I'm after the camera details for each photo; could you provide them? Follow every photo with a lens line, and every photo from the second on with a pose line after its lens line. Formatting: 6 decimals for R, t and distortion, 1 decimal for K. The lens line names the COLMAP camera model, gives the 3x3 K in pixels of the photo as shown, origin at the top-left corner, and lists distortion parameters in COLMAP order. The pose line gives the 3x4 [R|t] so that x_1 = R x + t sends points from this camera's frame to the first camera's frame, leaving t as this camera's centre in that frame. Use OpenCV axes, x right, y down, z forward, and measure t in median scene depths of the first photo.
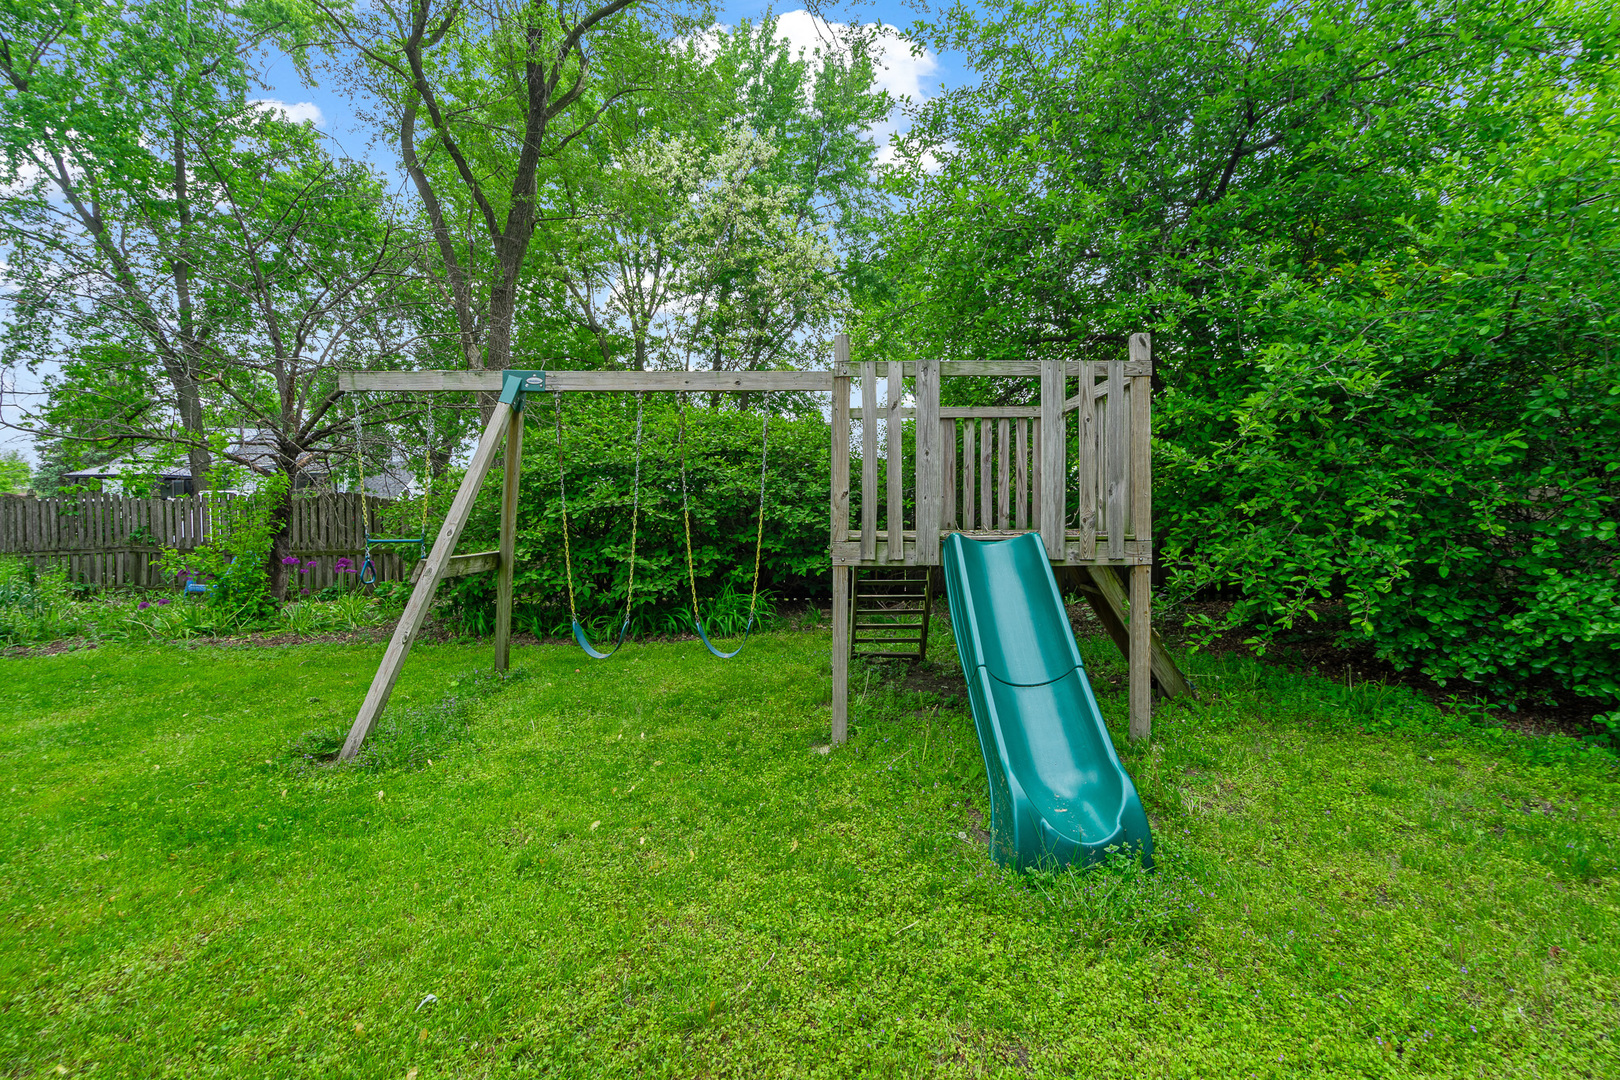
lens RADIAL K [[748.3, 0, 810.8], [0, 748.3, 523.0], [0, 0, 1]] dist [0.005271, -0.000151]
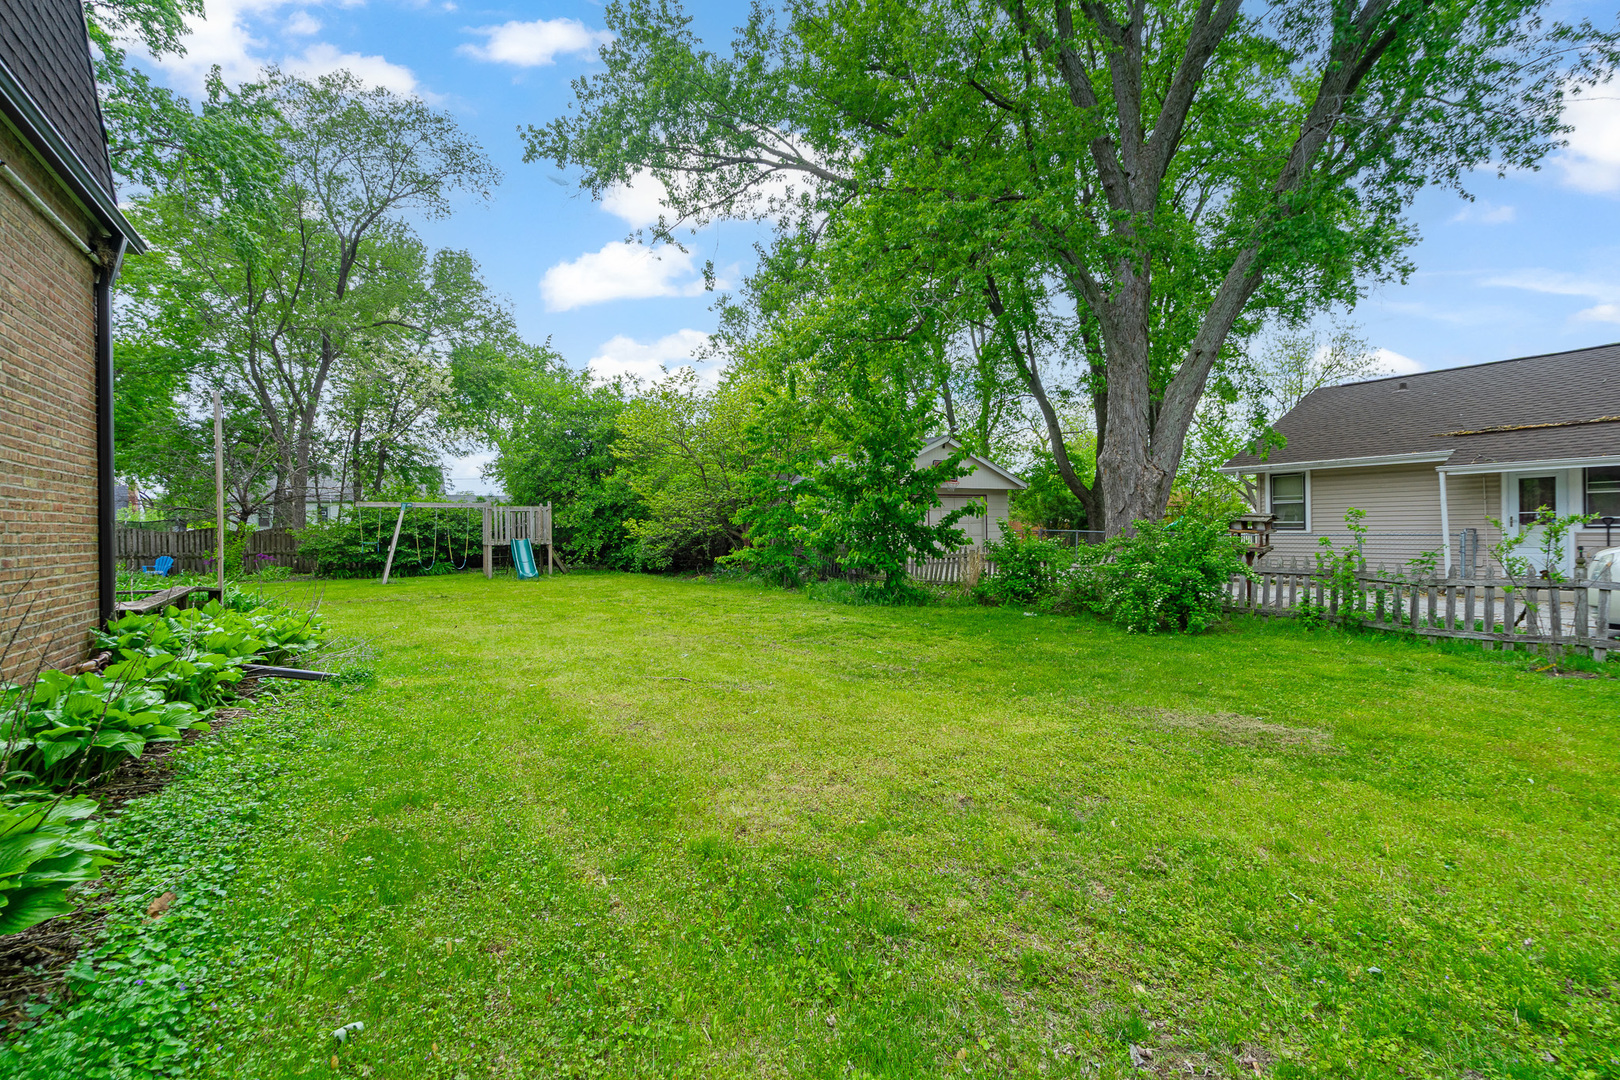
lens RADIAL K [[748.3, 0, 810.8], [0, 748.3, 523.0], [0, 0, 1]] dist [0.005271, -0.000151]
pose [[0.868786, -0.003912, 0.495172, -0.582756], [0.015648, 0.999686, -0.019558, 0.034148], [-0.494940, 0.024740, 0.868575, -4.490111]]
